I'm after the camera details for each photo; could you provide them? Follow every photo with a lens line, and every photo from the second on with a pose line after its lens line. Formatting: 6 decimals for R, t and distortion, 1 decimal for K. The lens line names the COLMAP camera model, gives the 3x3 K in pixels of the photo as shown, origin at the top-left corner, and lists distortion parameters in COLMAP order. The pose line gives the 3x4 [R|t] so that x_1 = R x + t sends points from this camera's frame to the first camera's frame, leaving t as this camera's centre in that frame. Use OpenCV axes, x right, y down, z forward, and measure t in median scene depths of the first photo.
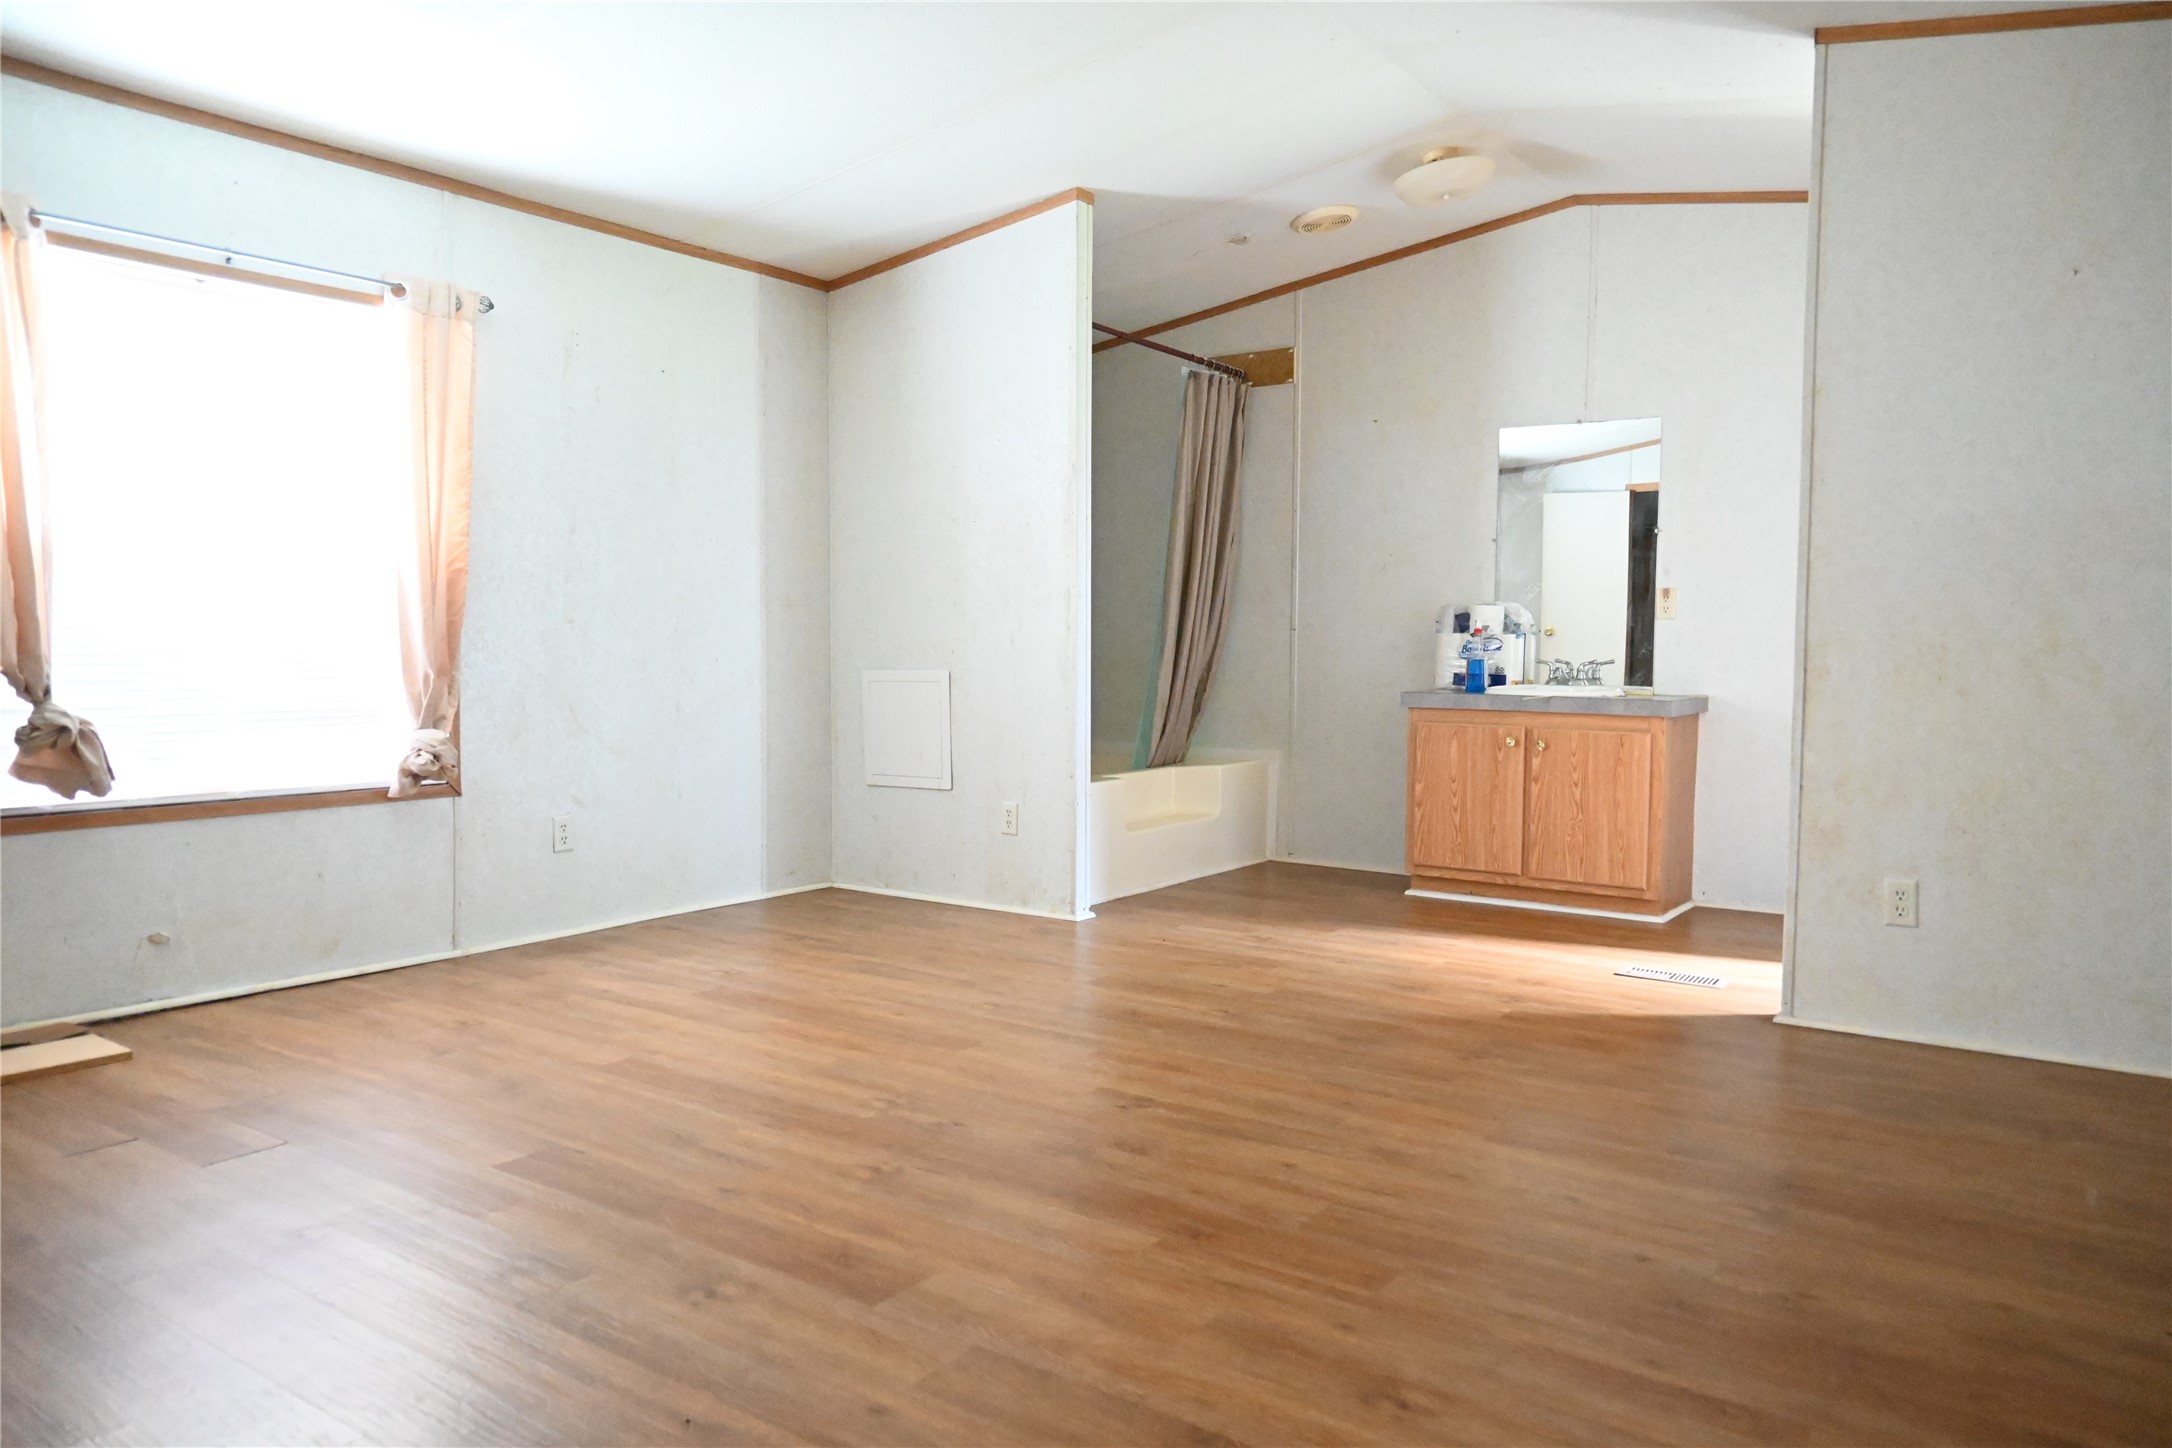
lens RADIAL K [[1469.8, 0, 1086.7], [0, 1469.8, 721.6], [0, 0, 1]] dist [-0.008303, 0.000345]
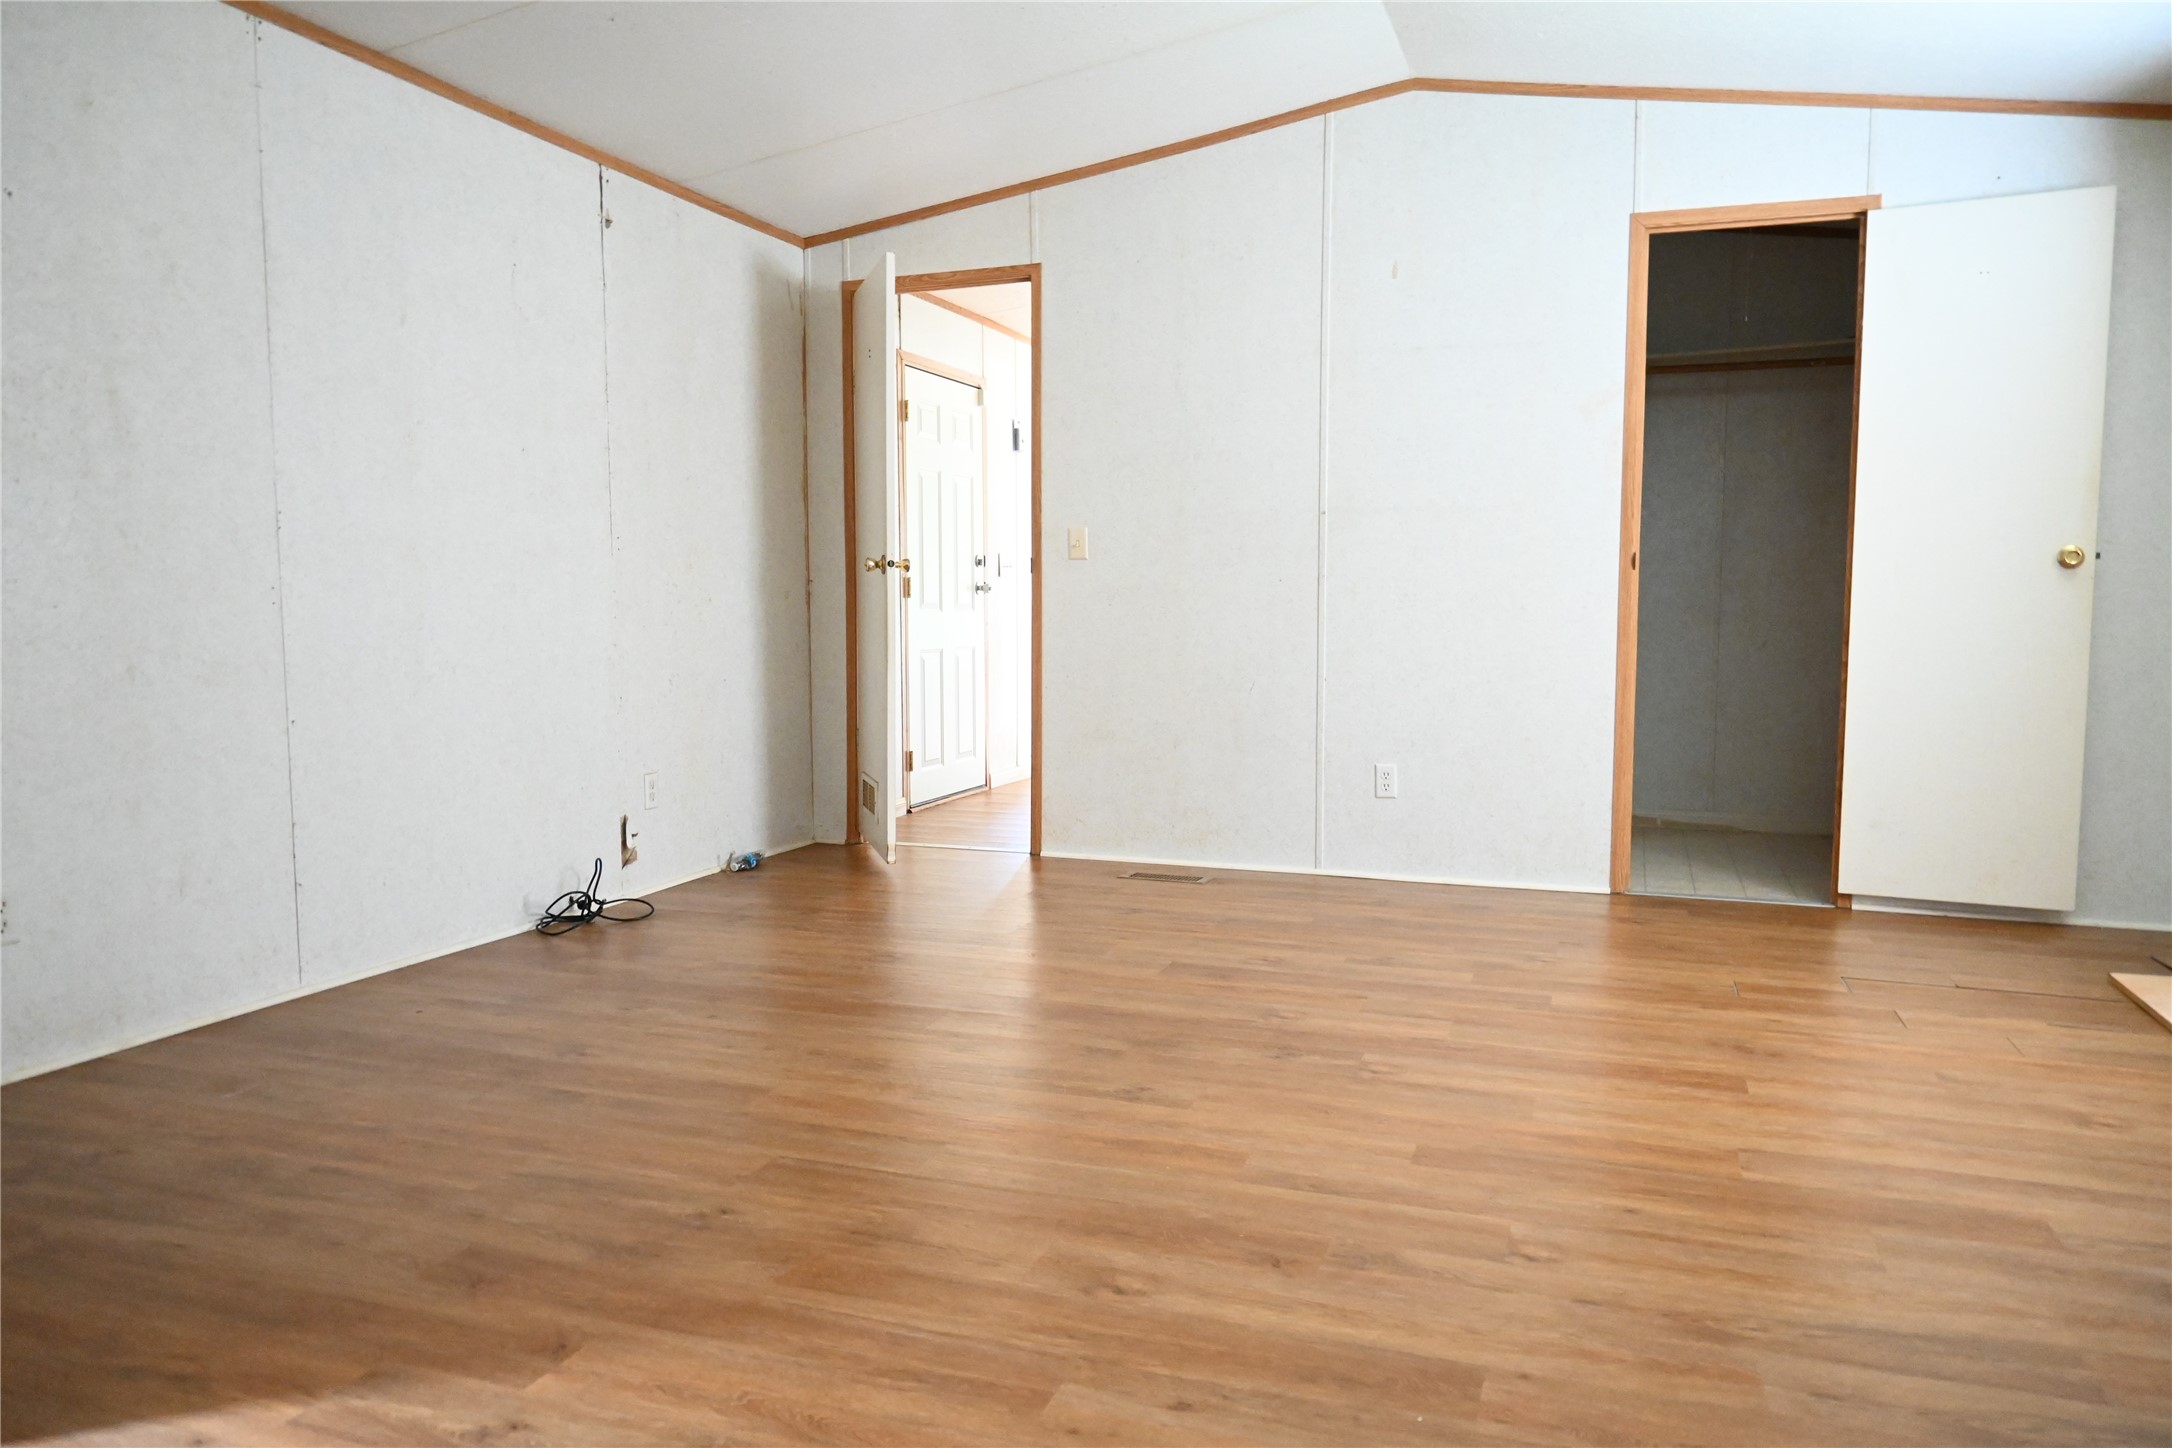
lens RADIAL K [[1469.8, 0, 1085.7], [0, 1469.8, 724.4], [0, 0, 1]] dist [-0.008303, 0.000345]
pose [[-0.963100, 0.014058, -0.268777, 0.301368], [-0.021651, 0.991352, 0.129432, -0.088418], [0.268272, 0.130475, -0.954467, 1.808609]]
